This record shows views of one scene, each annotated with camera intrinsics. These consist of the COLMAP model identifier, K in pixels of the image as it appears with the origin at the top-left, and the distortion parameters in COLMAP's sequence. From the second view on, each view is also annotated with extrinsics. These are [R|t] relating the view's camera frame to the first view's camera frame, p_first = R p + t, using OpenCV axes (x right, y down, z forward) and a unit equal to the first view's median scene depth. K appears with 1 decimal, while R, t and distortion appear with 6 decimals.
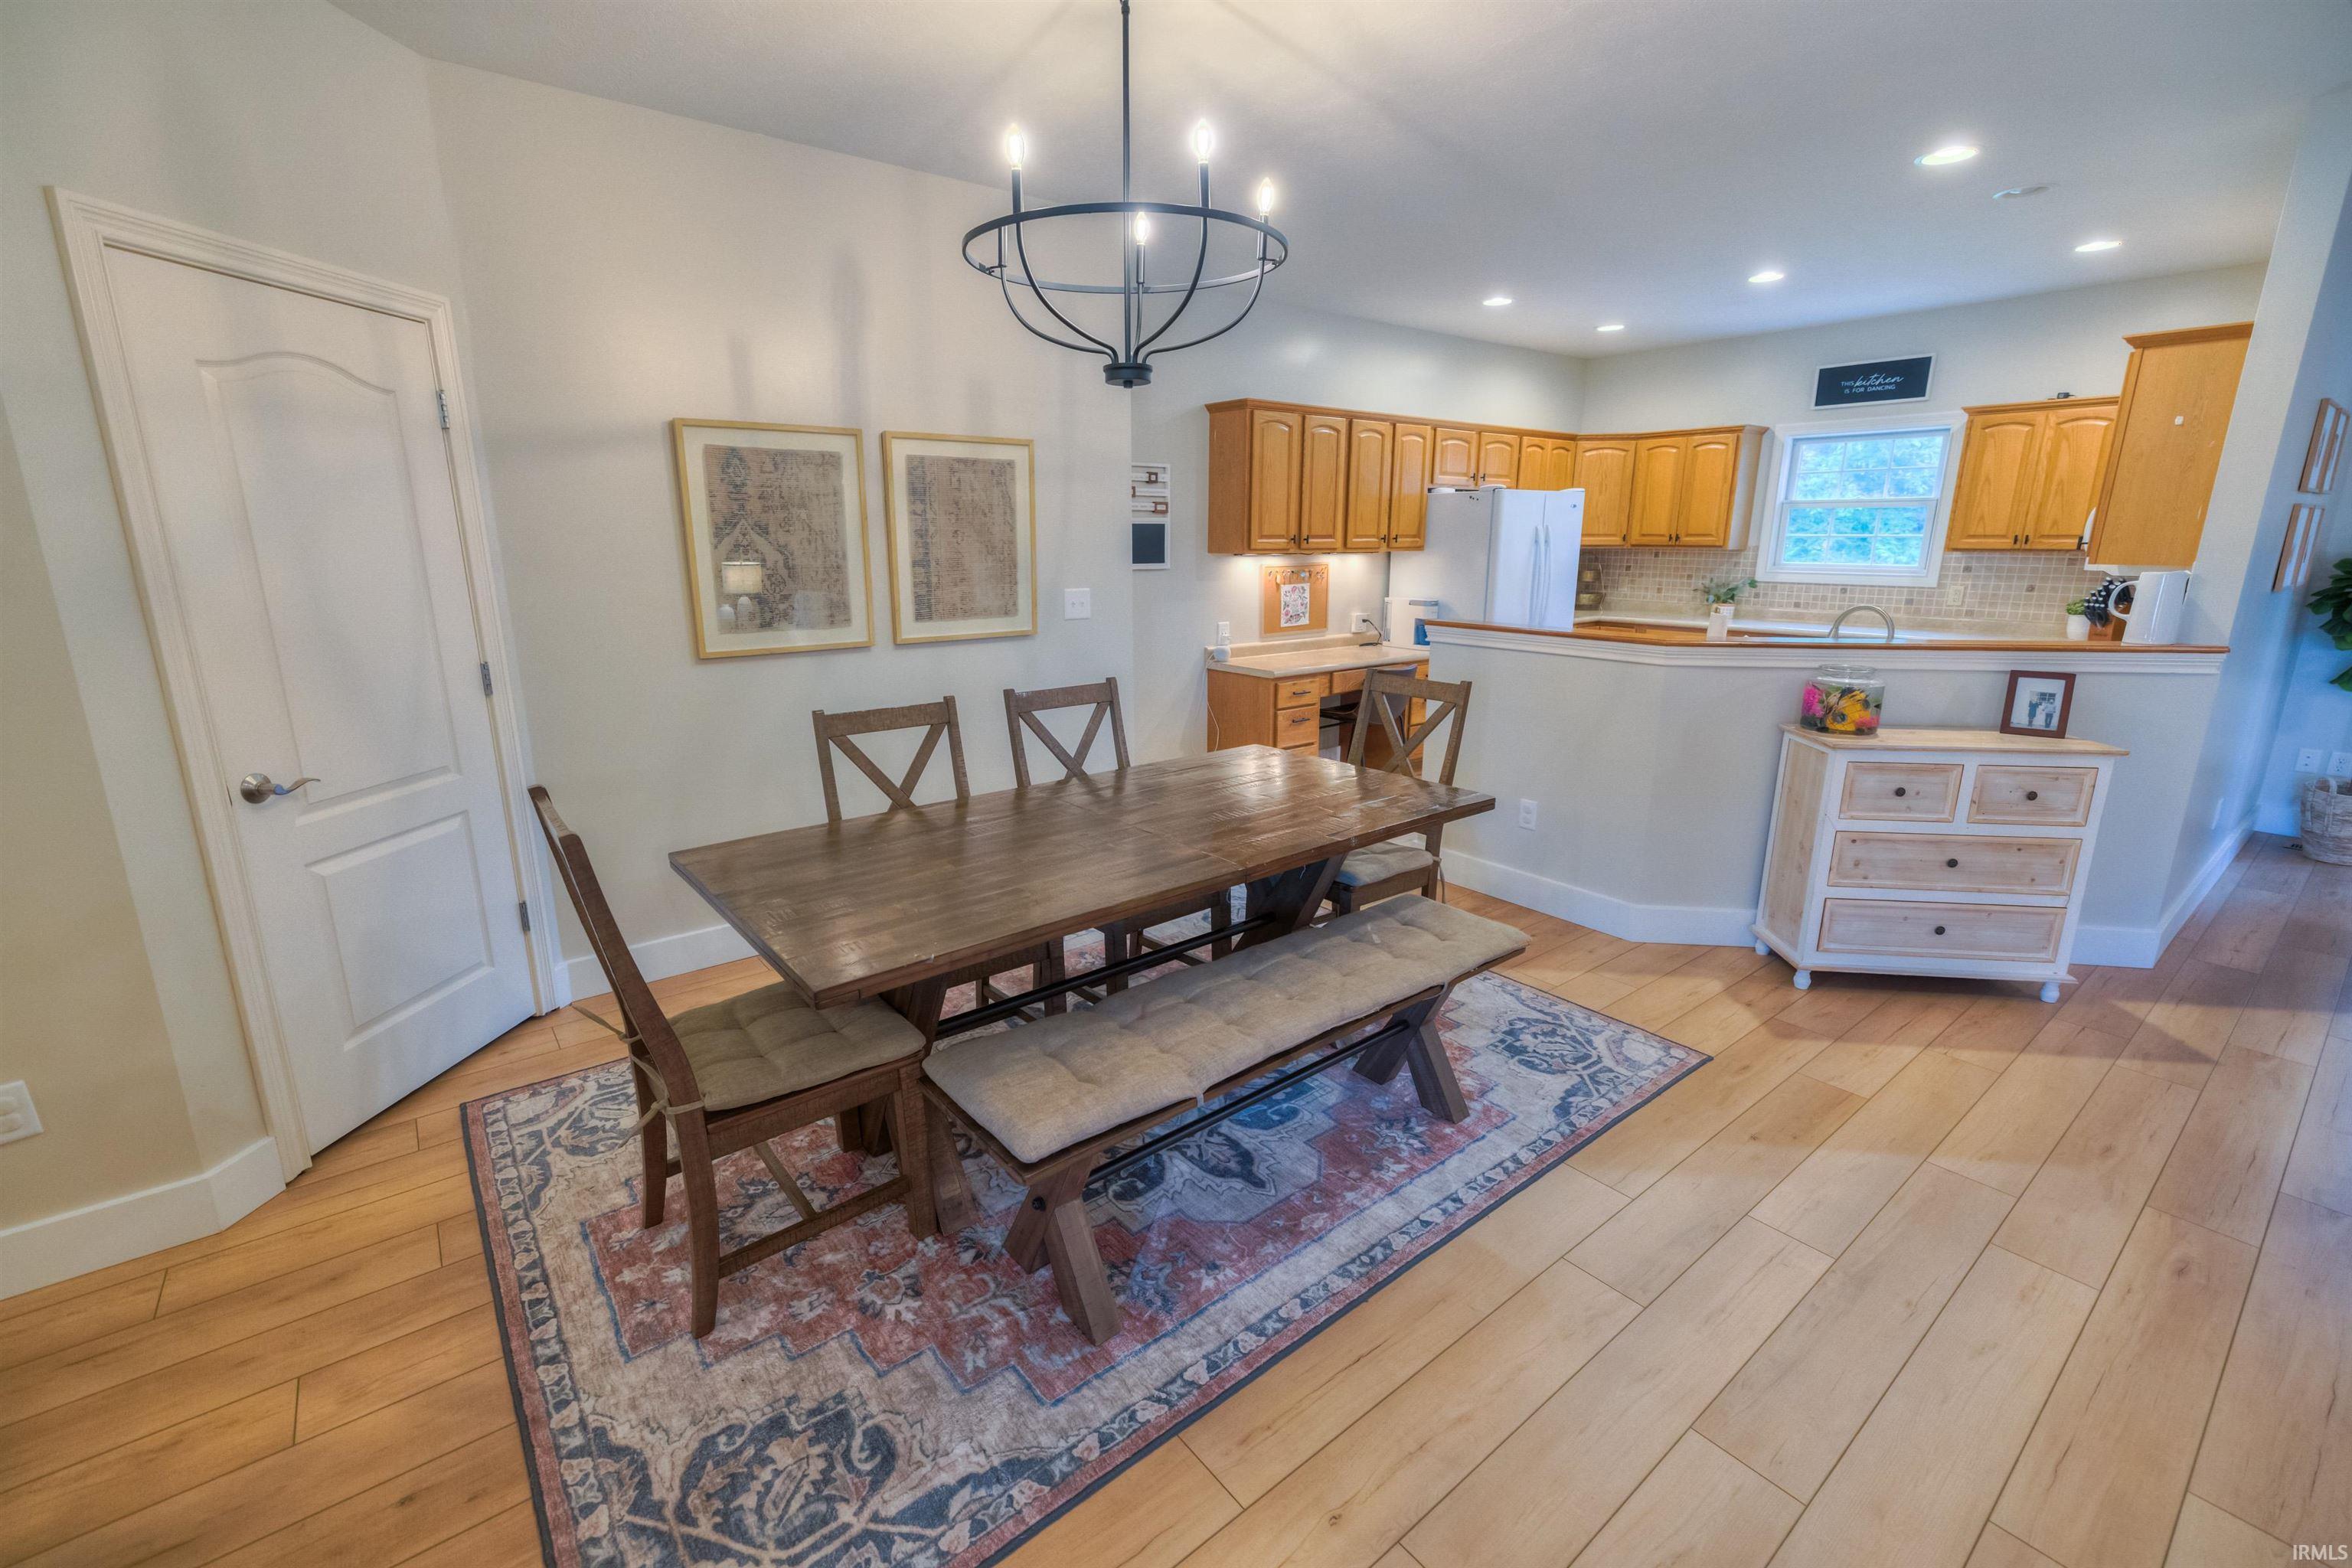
lens RADIAL K [[996.8, 0, 1176.0], [0, 996.8, 784.0], [0, 0, 1]] dist [0.001520, 0.000299]
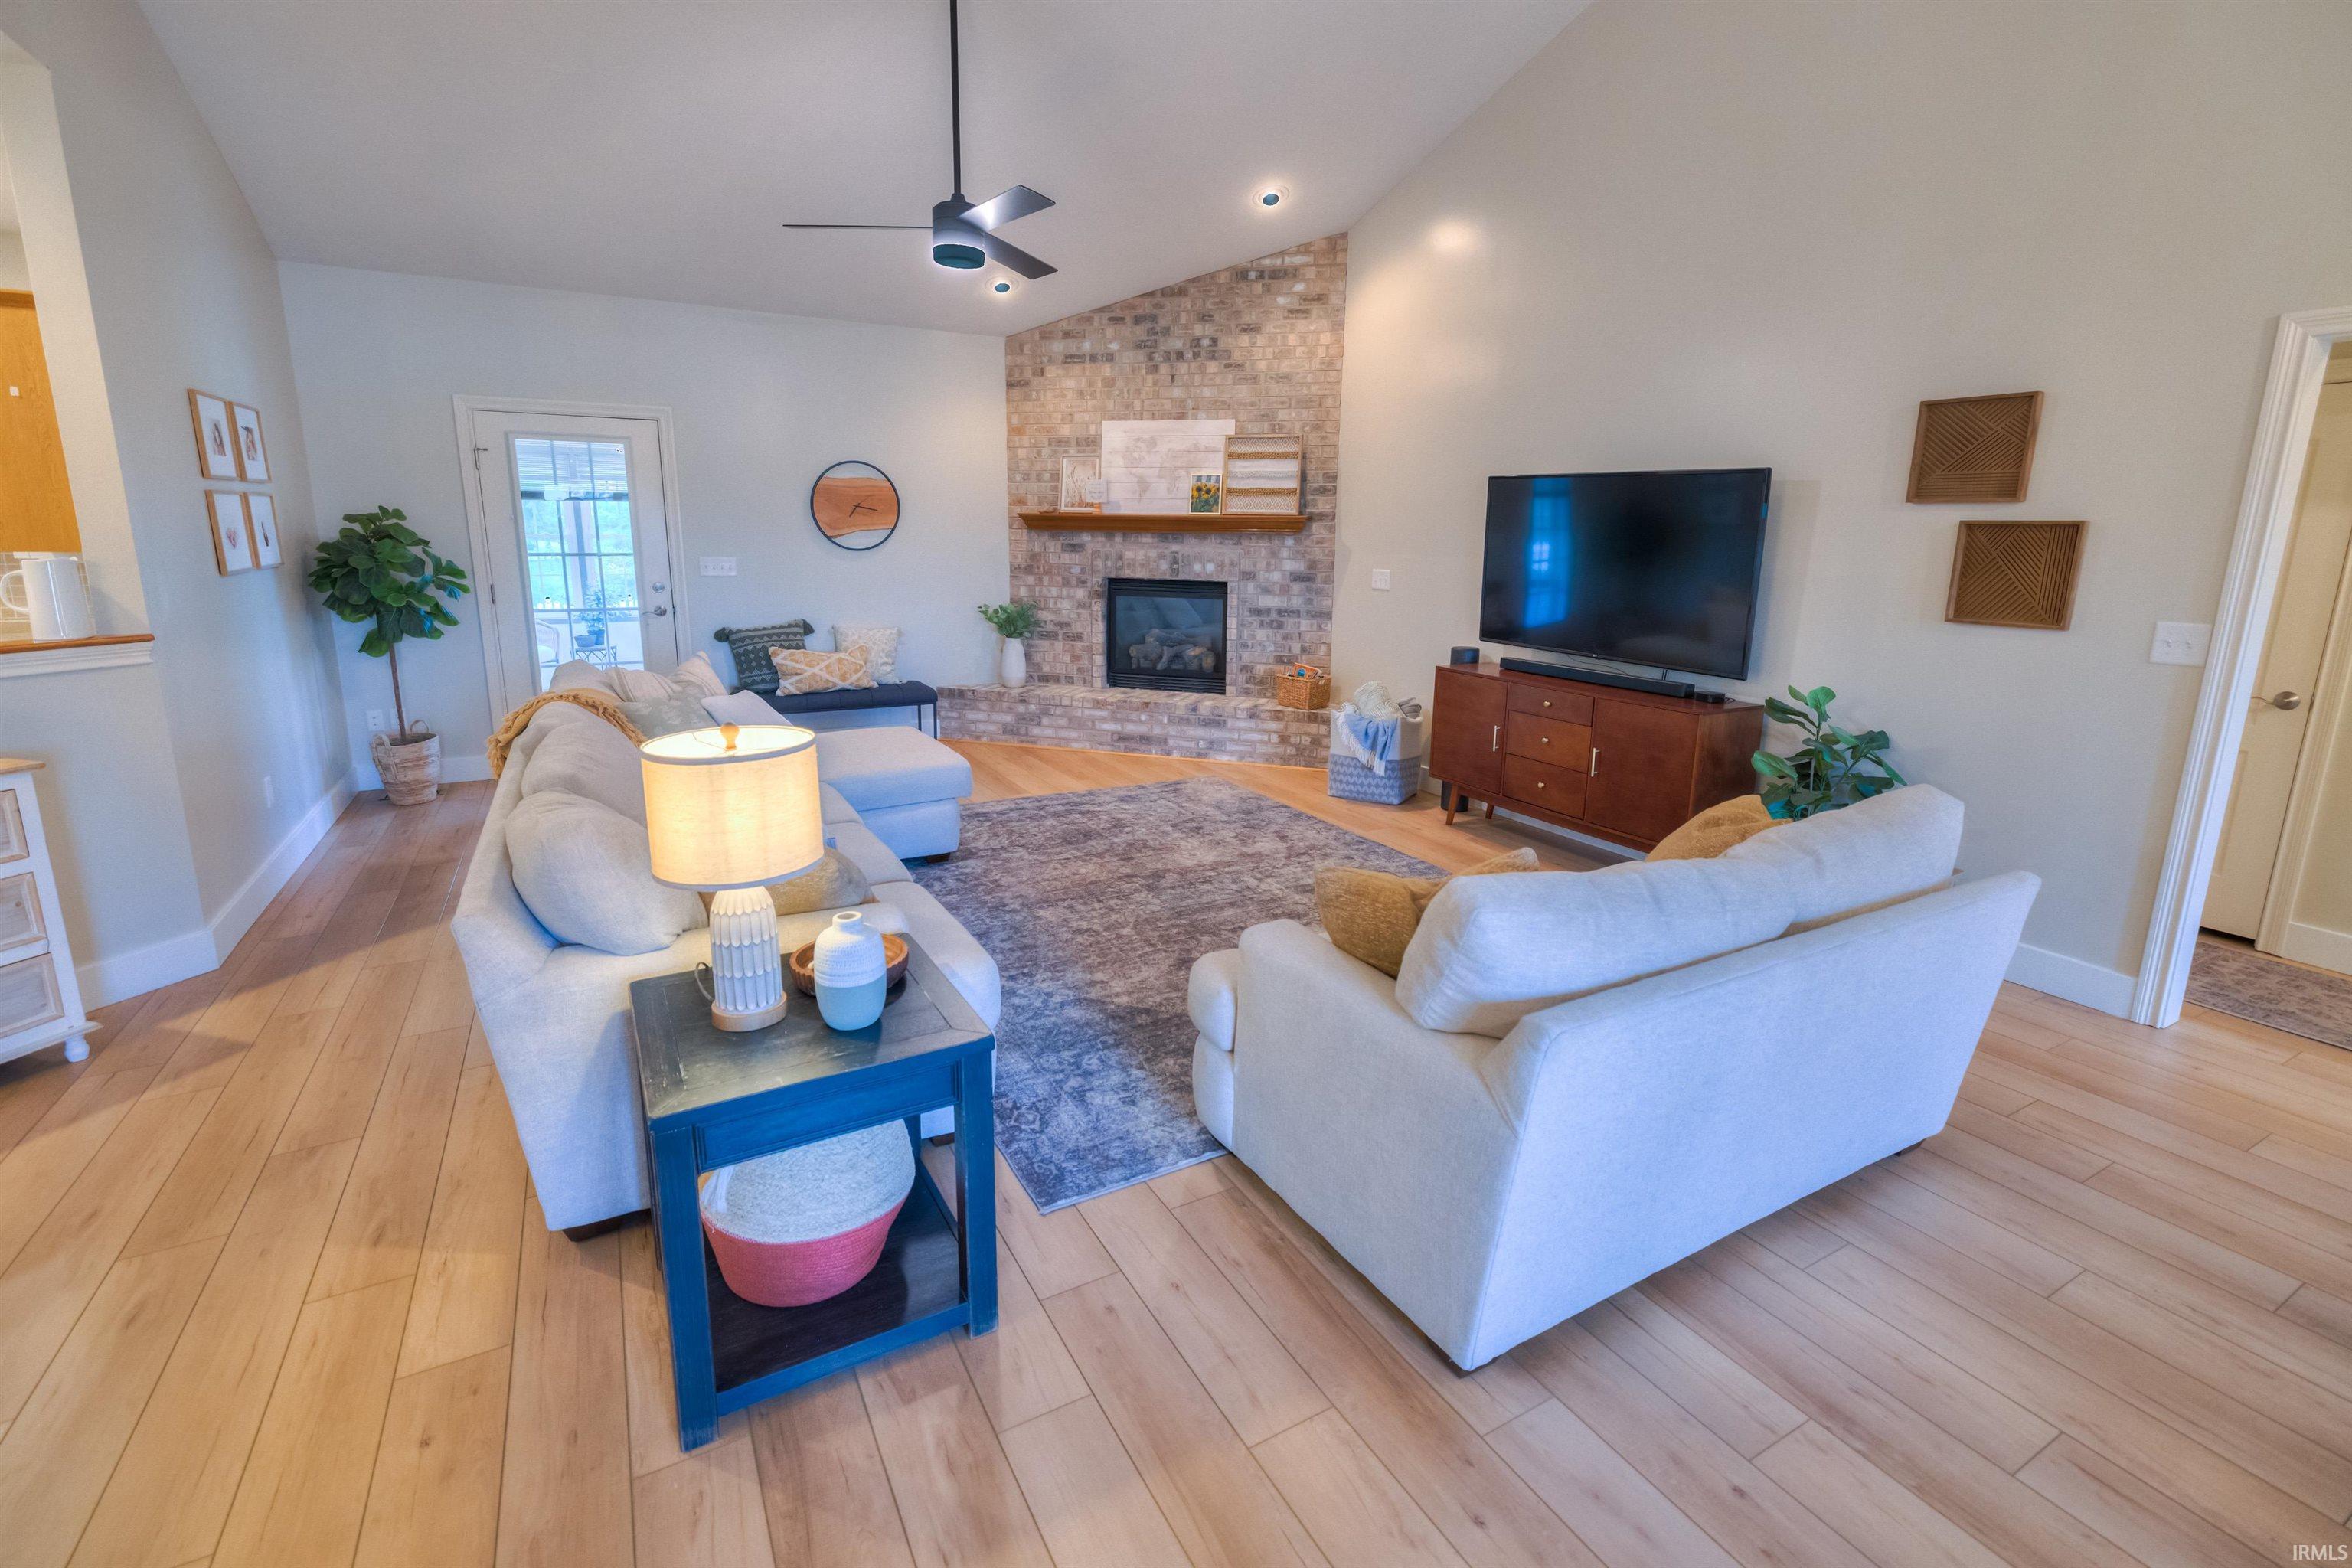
lens RADIAL K [[1028.8, 0, 1173.5], [0, 1028.8, 745.6], [0, 0, 1]] dist [0.001465, 0.000332]
pose [[0.155988, -0.201946, 0.966895, 0.221509], [0.230043, 0.959388, 0.163265, 0.031055], [-0.960598, 0.196960, 0.196109, -0.126856]]
